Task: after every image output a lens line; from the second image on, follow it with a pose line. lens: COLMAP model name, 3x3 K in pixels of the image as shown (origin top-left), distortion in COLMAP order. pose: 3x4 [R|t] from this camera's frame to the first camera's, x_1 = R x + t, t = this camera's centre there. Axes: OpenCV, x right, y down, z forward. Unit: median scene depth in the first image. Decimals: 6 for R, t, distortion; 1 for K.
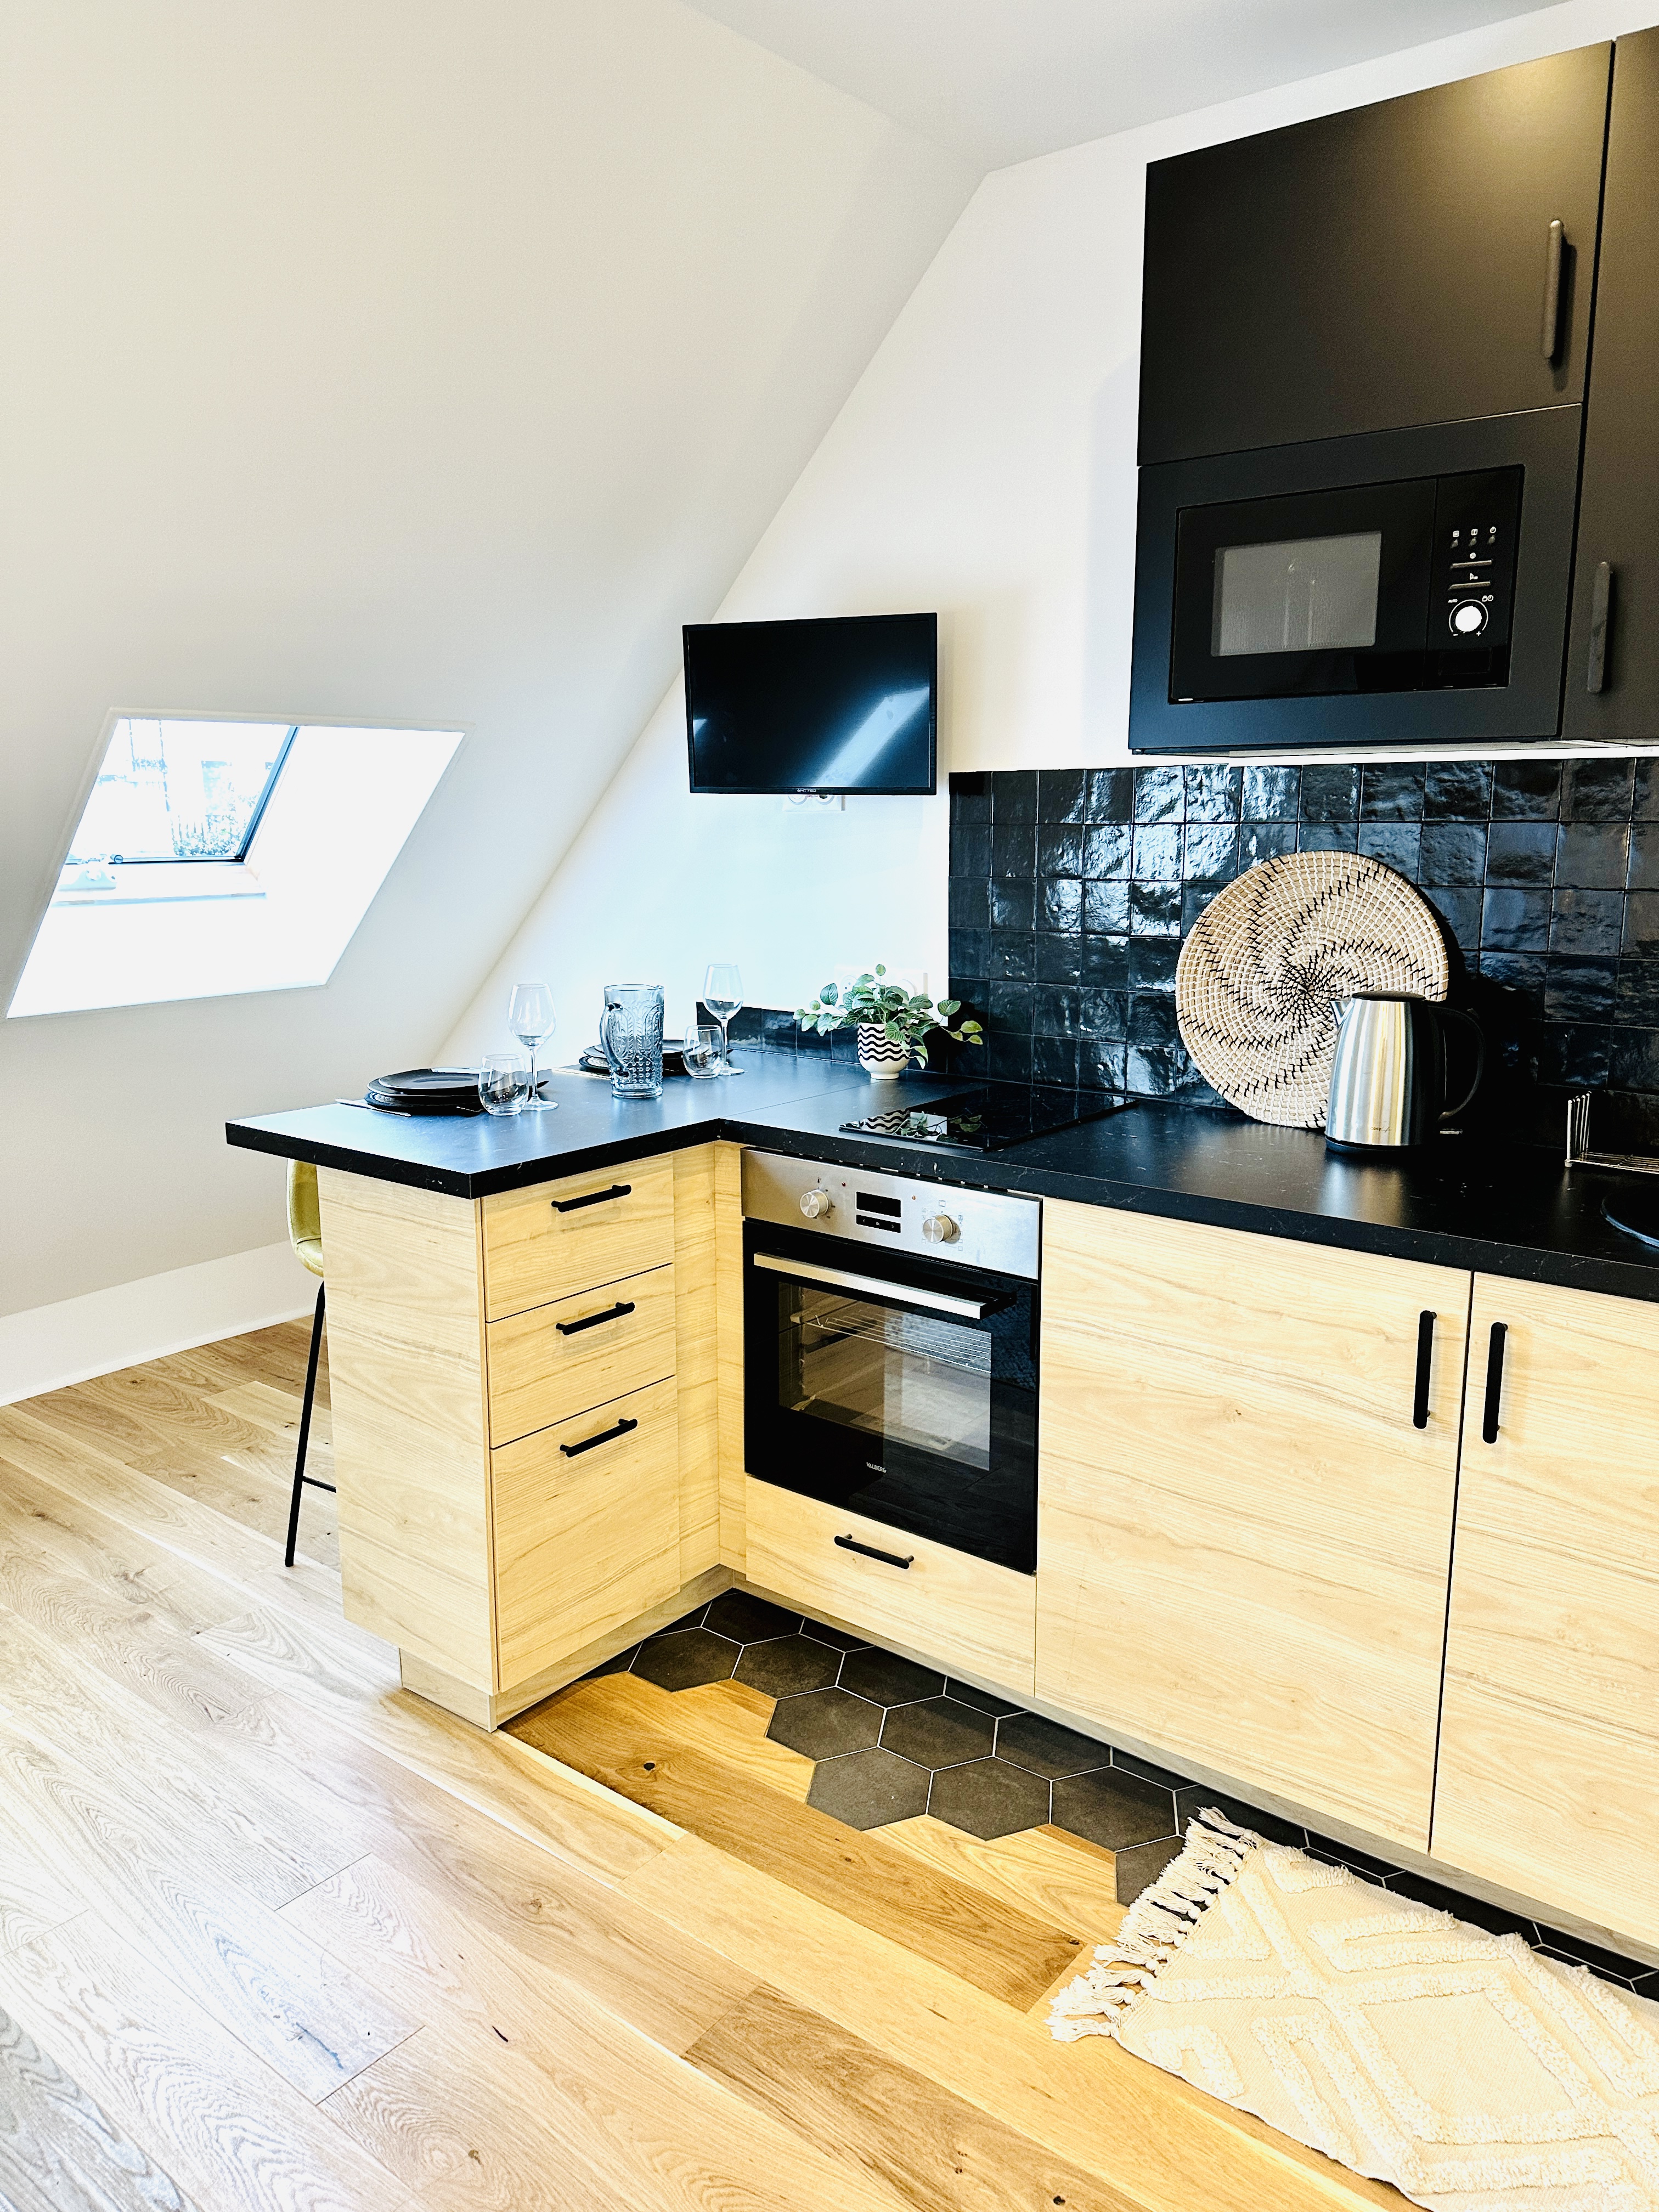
lens RADIAL K [[1555.5, 0, 829.5], [0, 1555.5, 1106.0], [0, 0, 1]] dist [0.065758, -0.086502]
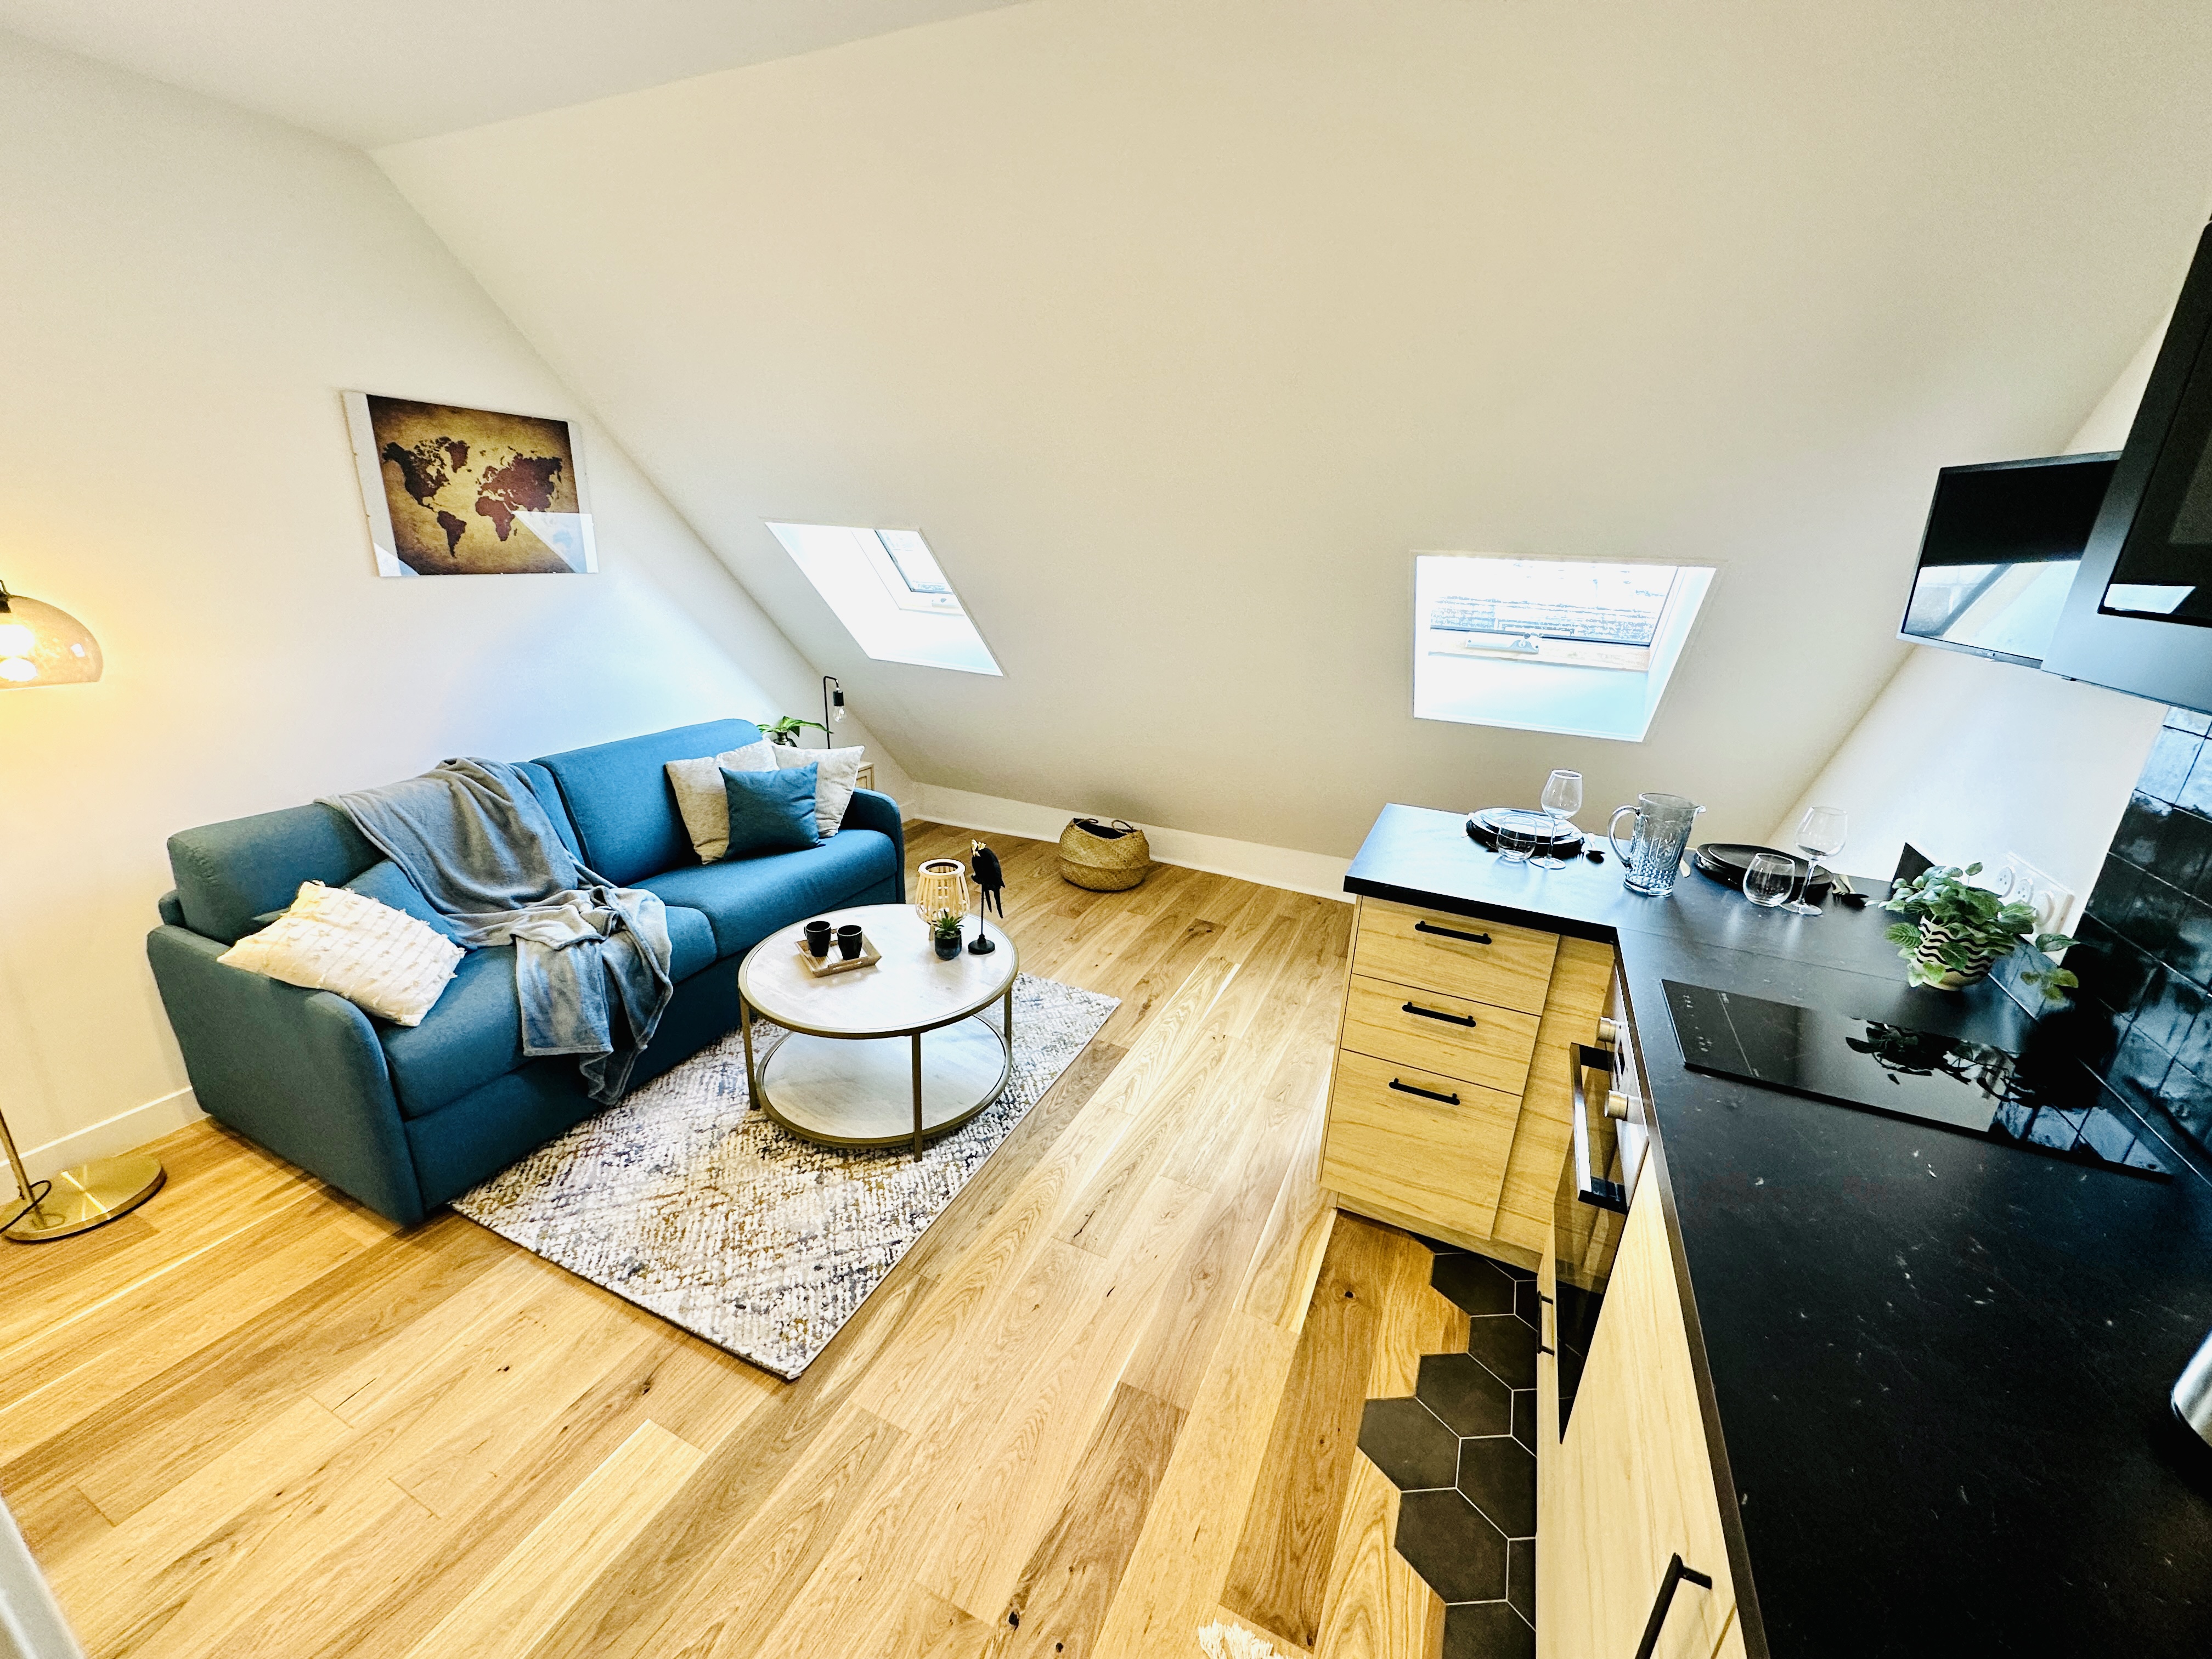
lens RADIAL K [[882.7, 0, 1106.0], [0, 882.7, 829.5], [0, 0, 1]] dist [0.000555, 0.000189]
pose [[0.229239, 0.326839, -0.916856, 0.454679], [-0.216459, 0.935471, 0.279355, -0.175110], [0.948997, 0.134422, 0.285194, 0.485626]]
